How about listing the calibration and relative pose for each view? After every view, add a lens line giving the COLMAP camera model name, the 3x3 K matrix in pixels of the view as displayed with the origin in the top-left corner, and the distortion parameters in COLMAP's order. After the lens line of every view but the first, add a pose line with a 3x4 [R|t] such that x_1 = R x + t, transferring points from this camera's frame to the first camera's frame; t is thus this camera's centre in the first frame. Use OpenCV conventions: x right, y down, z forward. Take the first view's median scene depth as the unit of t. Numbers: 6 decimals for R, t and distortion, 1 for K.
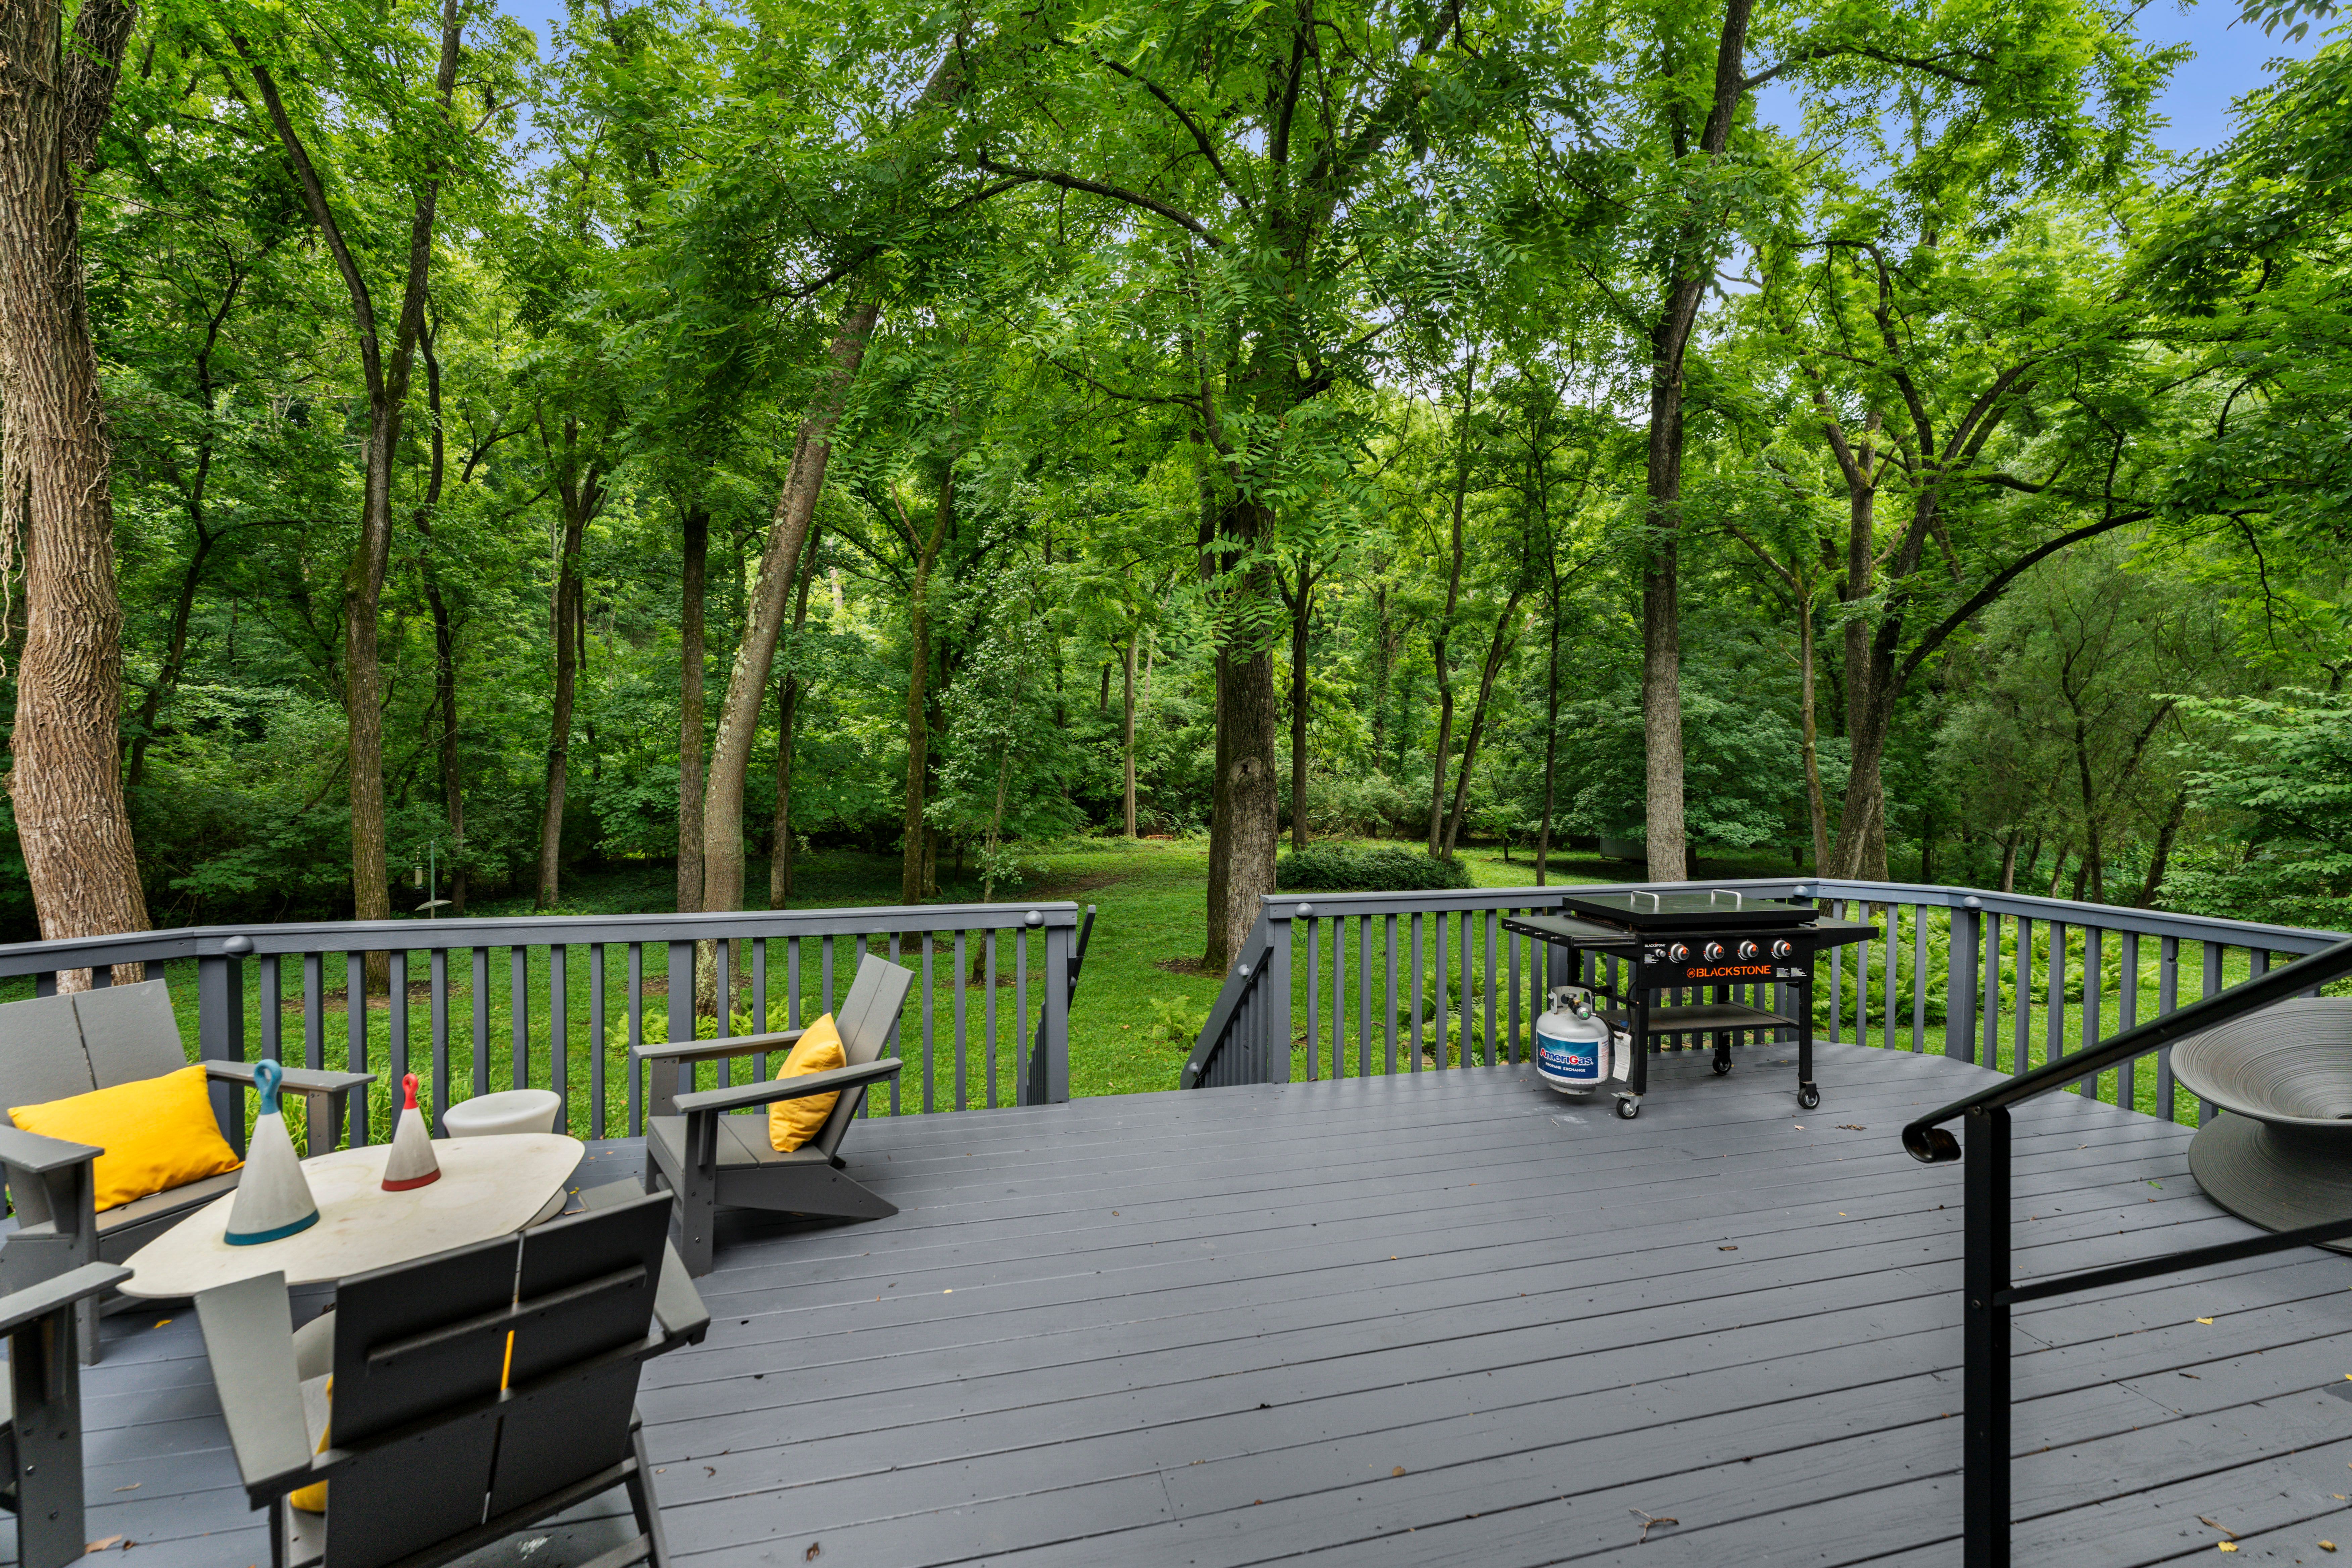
lens RADIAL K [[902.3, 0, 1176.0], [0, 902.3, 784.0], [0, 0, 1]] dist [-0.002082, -0.000225]
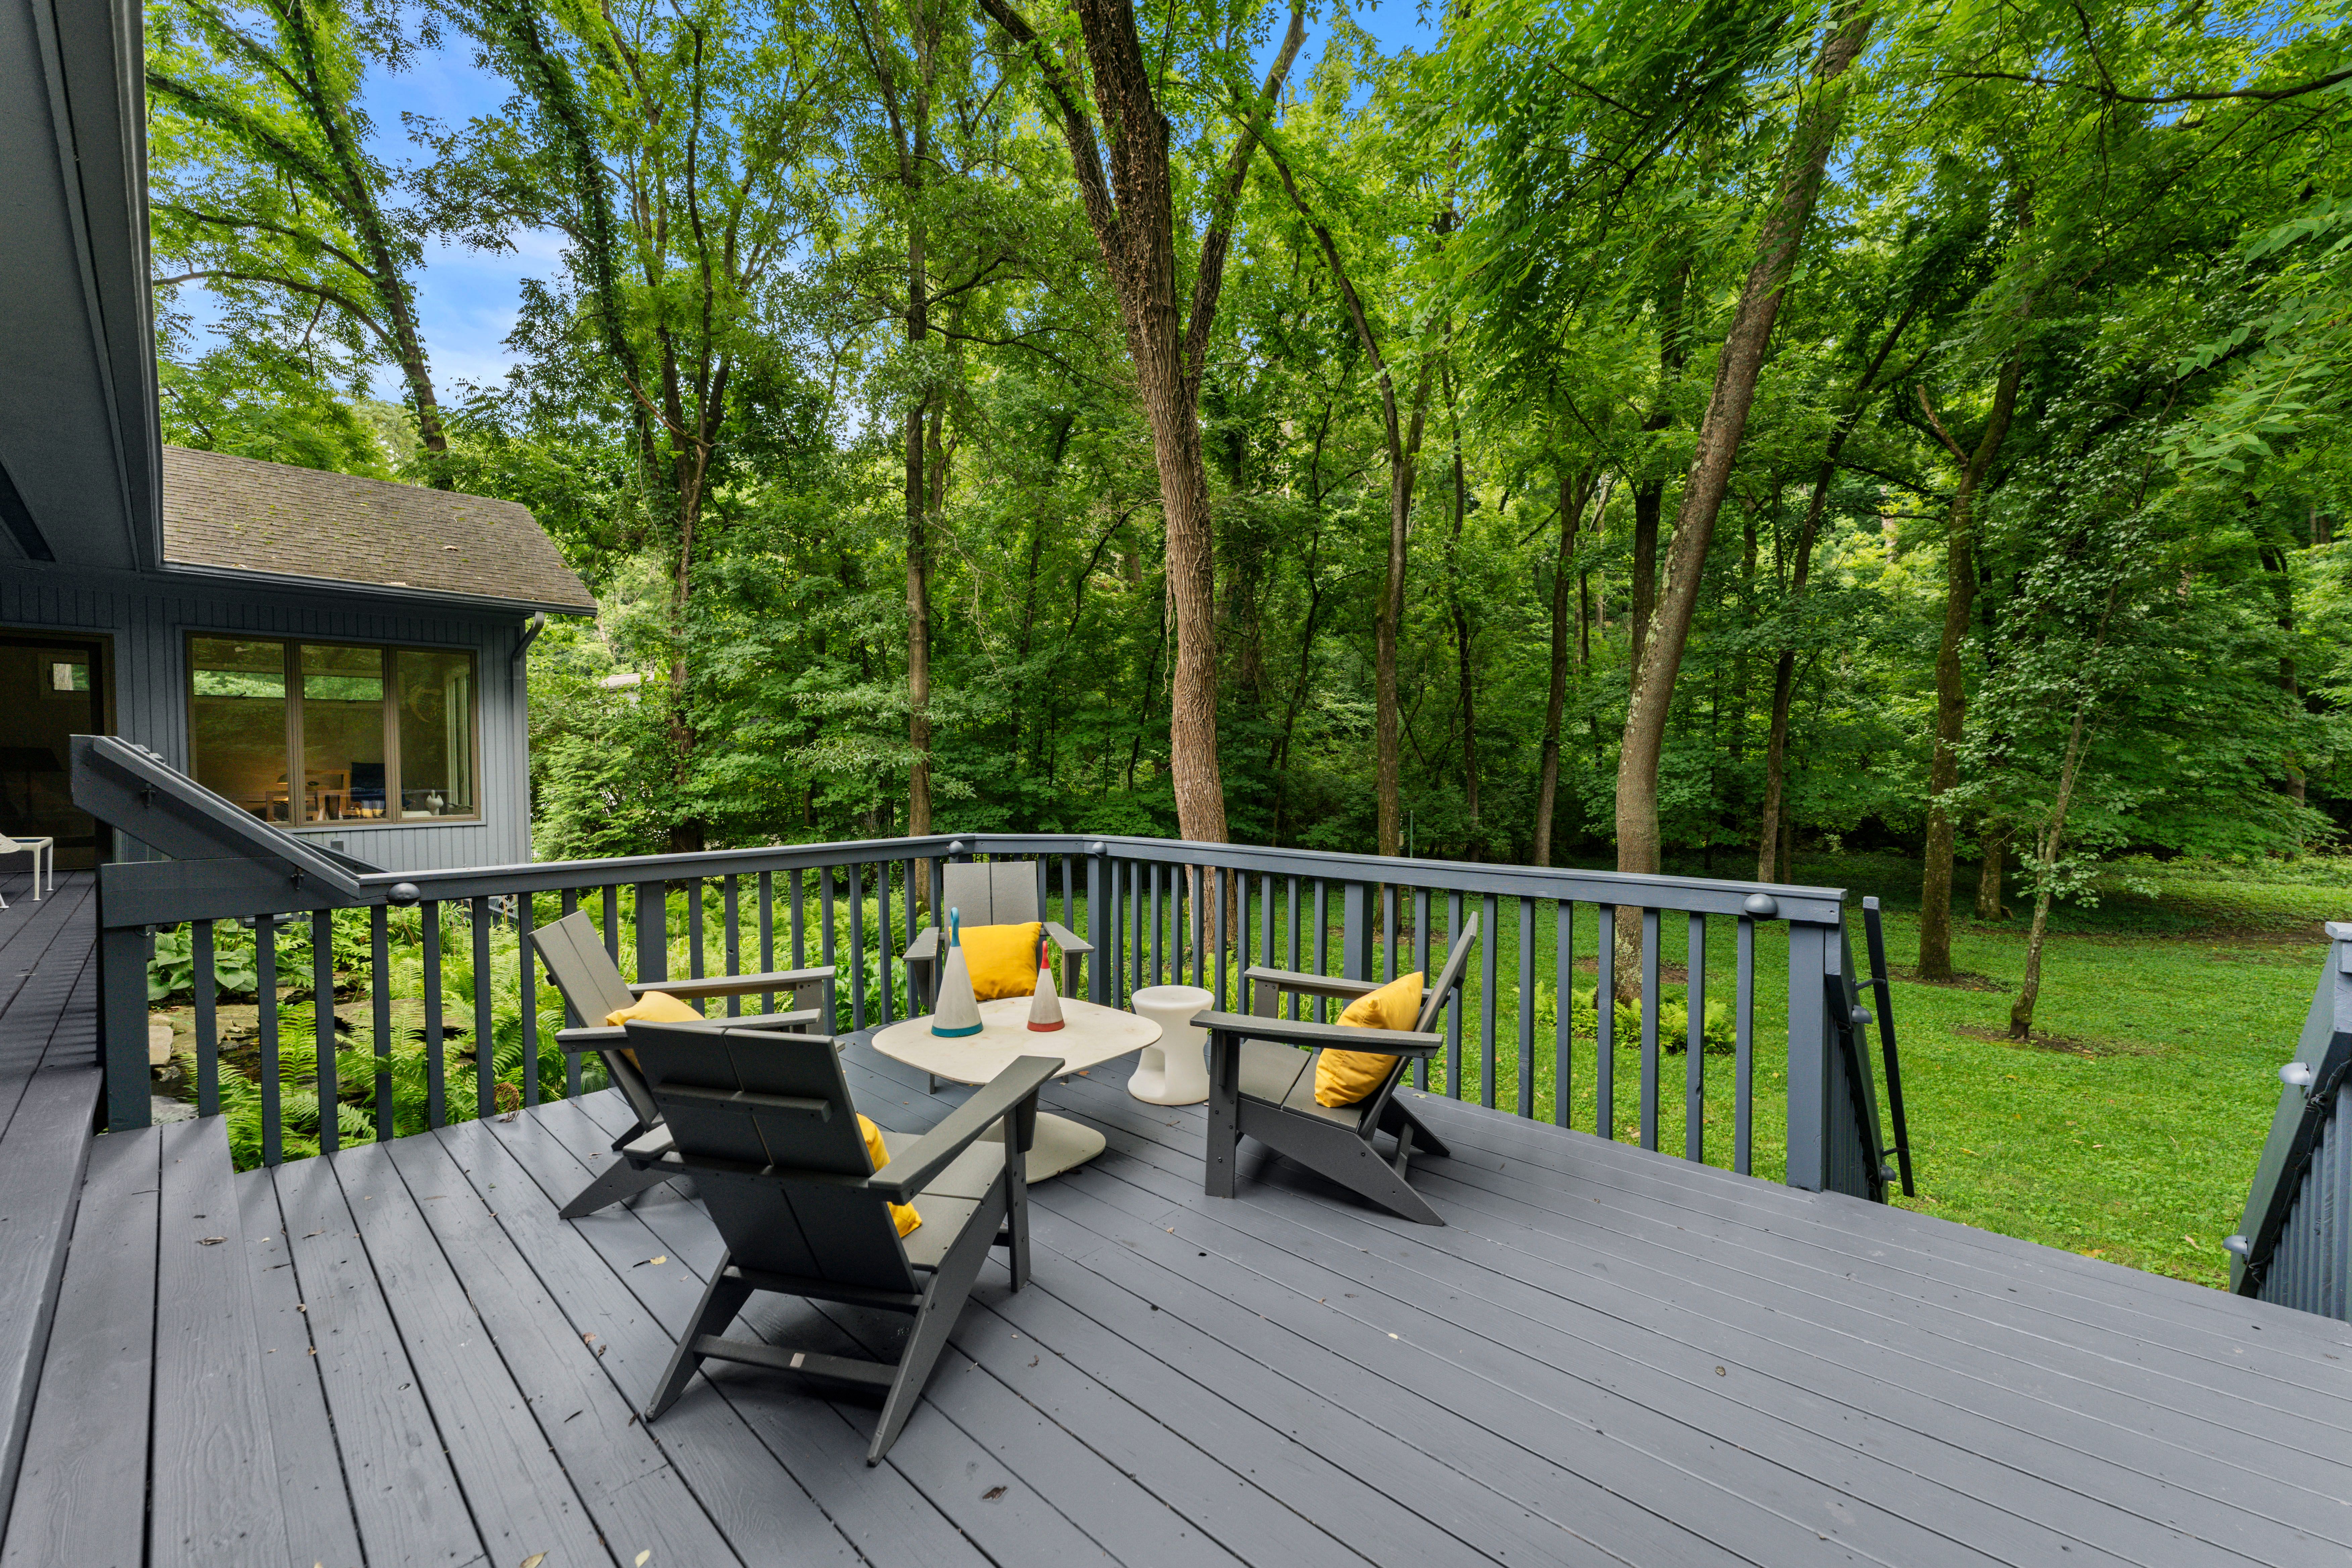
lens RADIAL K [[925.6, 0, 1176.0], [0, 925.6, 784.0], [0, 0, 1]] dist [-0.000097, -0.000171]
pose [[0.551850, 0.011693, -0.833861, 0.243079], [0.000501, 0.999897, 0.014353, 0.063997], [0.833943, -0.008339, 0.551787, 0.333230]]
